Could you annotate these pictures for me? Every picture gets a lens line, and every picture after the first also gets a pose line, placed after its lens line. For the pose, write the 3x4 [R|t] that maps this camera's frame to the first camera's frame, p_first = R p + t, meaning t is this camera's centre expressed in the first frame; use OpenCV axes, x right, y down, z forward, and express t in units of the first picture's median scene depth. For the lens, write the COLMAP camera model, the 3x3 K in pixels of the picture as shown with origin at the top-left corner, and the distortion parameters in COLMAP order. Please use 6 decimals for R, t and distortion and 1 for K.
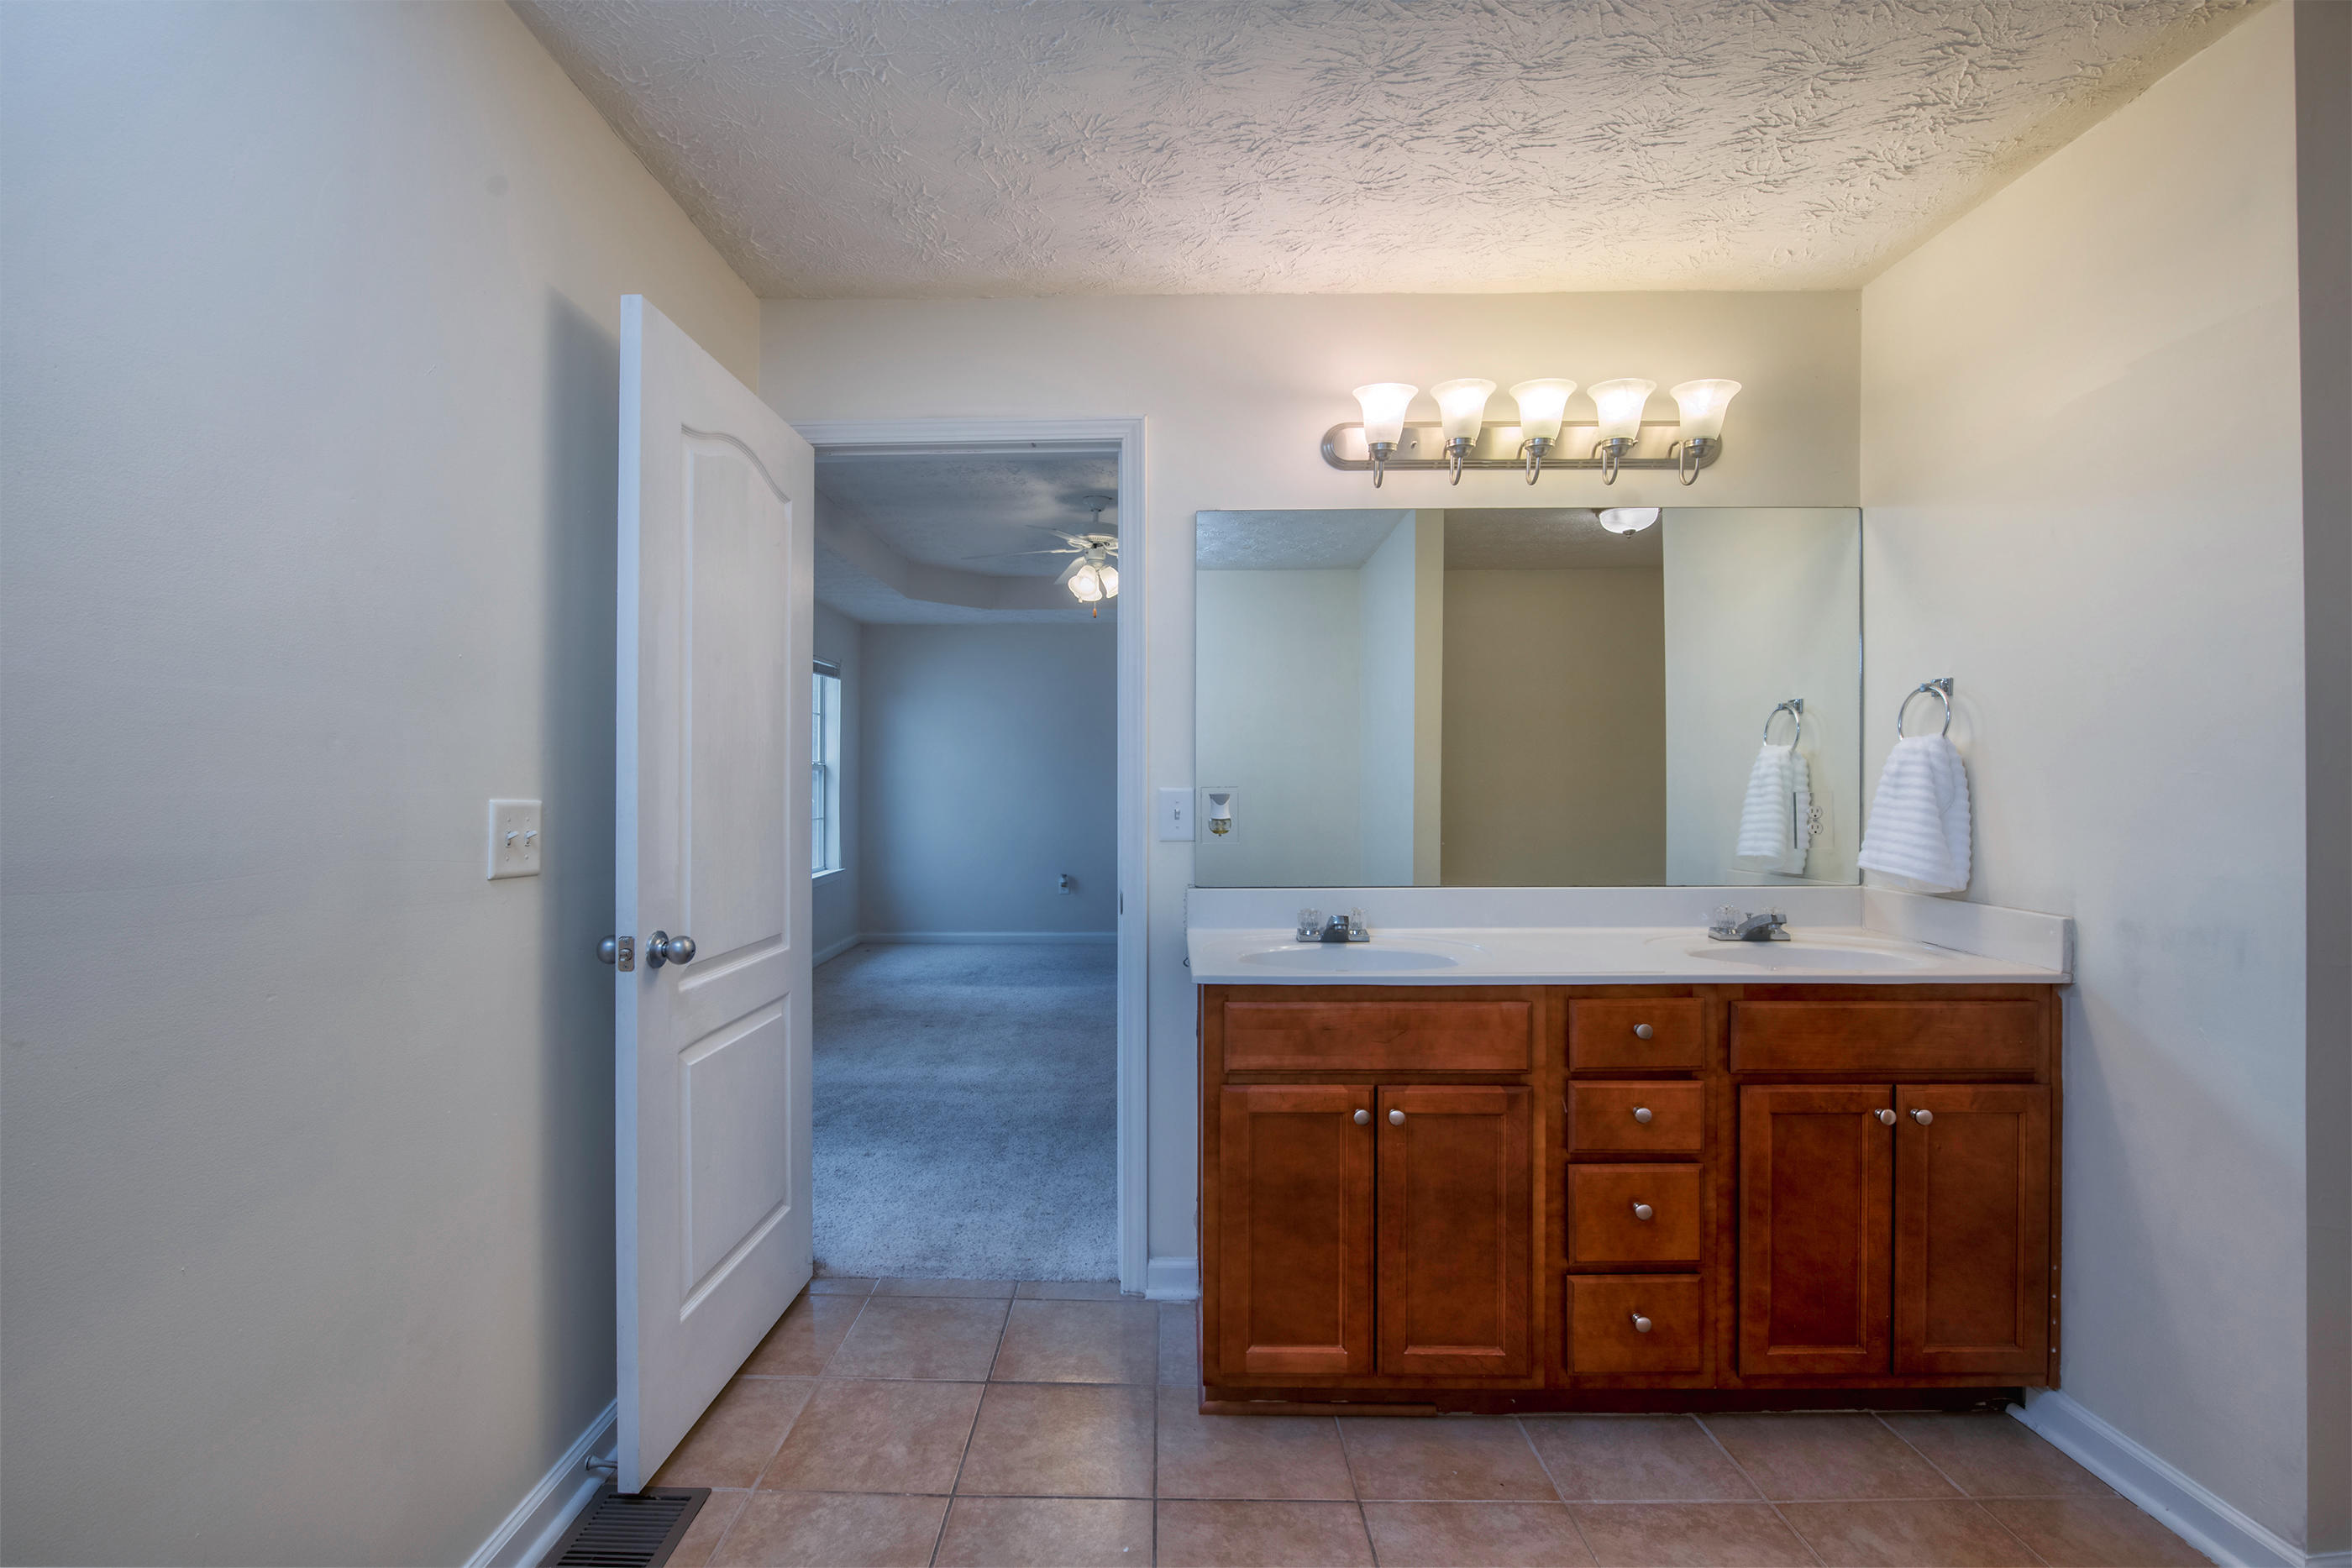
lens RADIAL K [[989.3, 0, 1154.9], [0, 989.3, 787.5], [0, 0, 1]] dist [-0.001899, -0.000785]
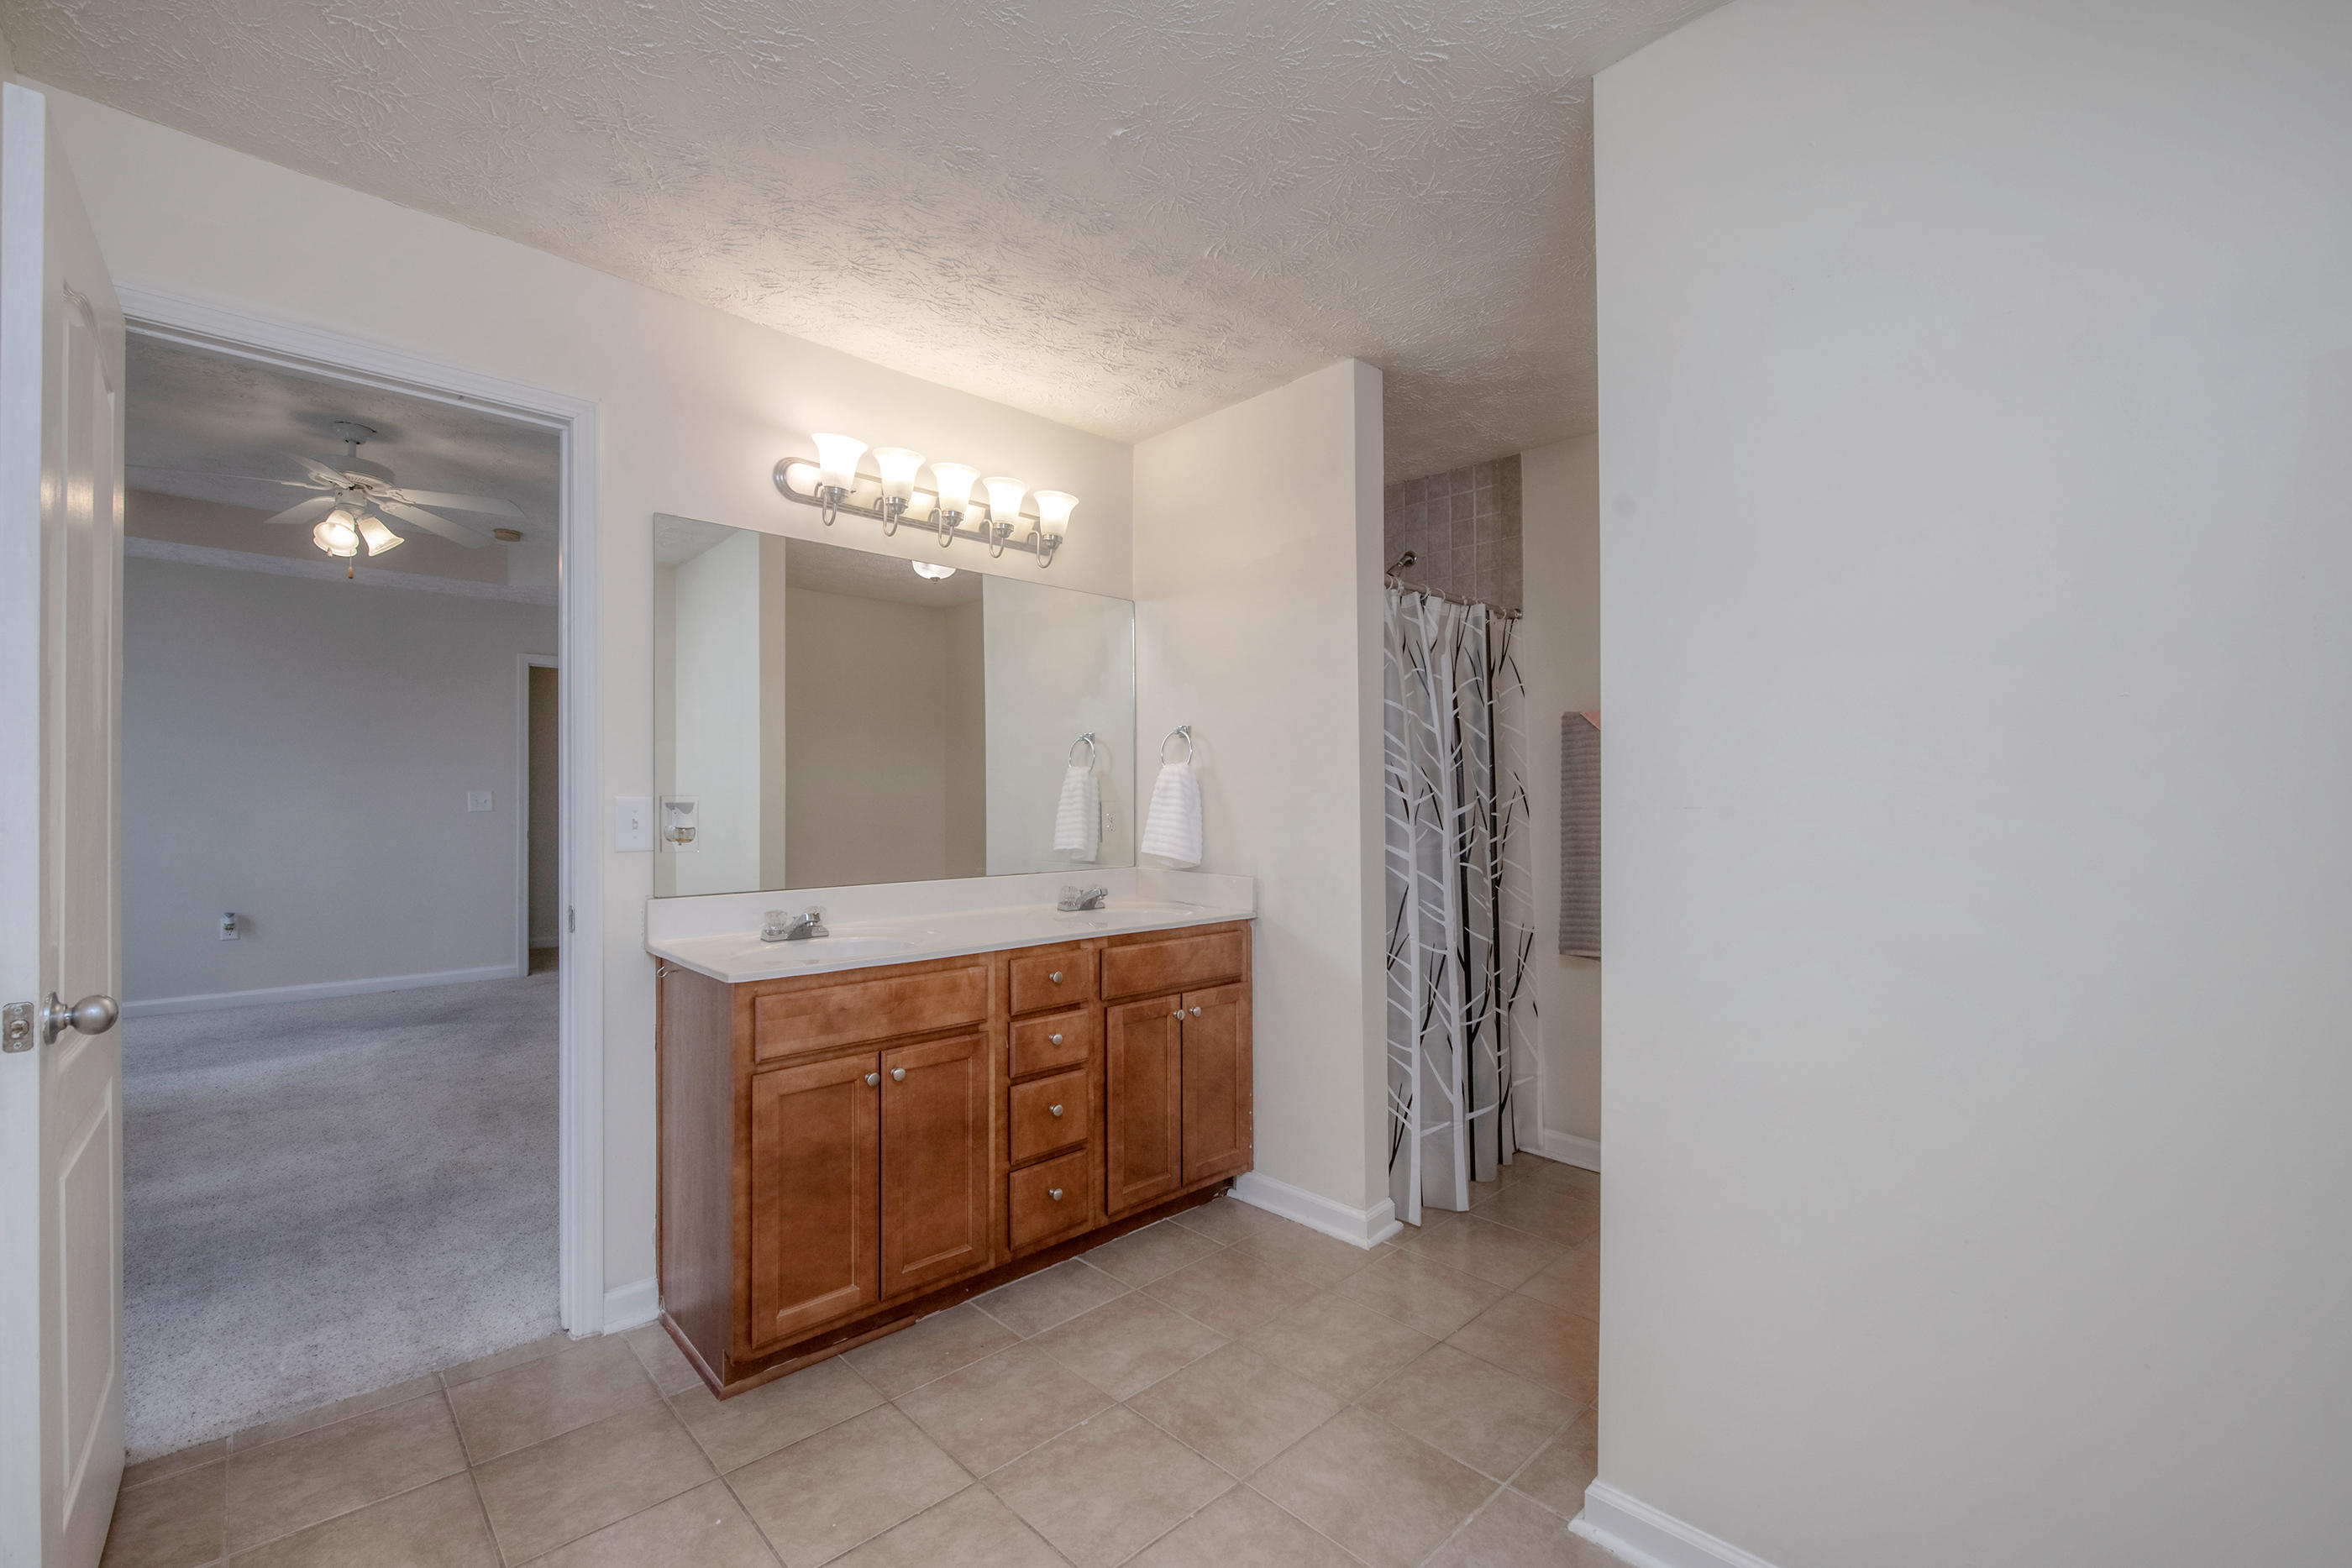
lens RADIAL K [[971.4, 0, 1172.2], [0, 971.4, 800.4], [0, 0, 1]] dist [0.023625, -0.000404]
pose [[0.719433, 0.000380, 0.694562, -0.307450], [-0.001209, 0.999999, 0.000705, 0.003379], [-0.694561, -0.001347, 0.719432, -0.064465]]
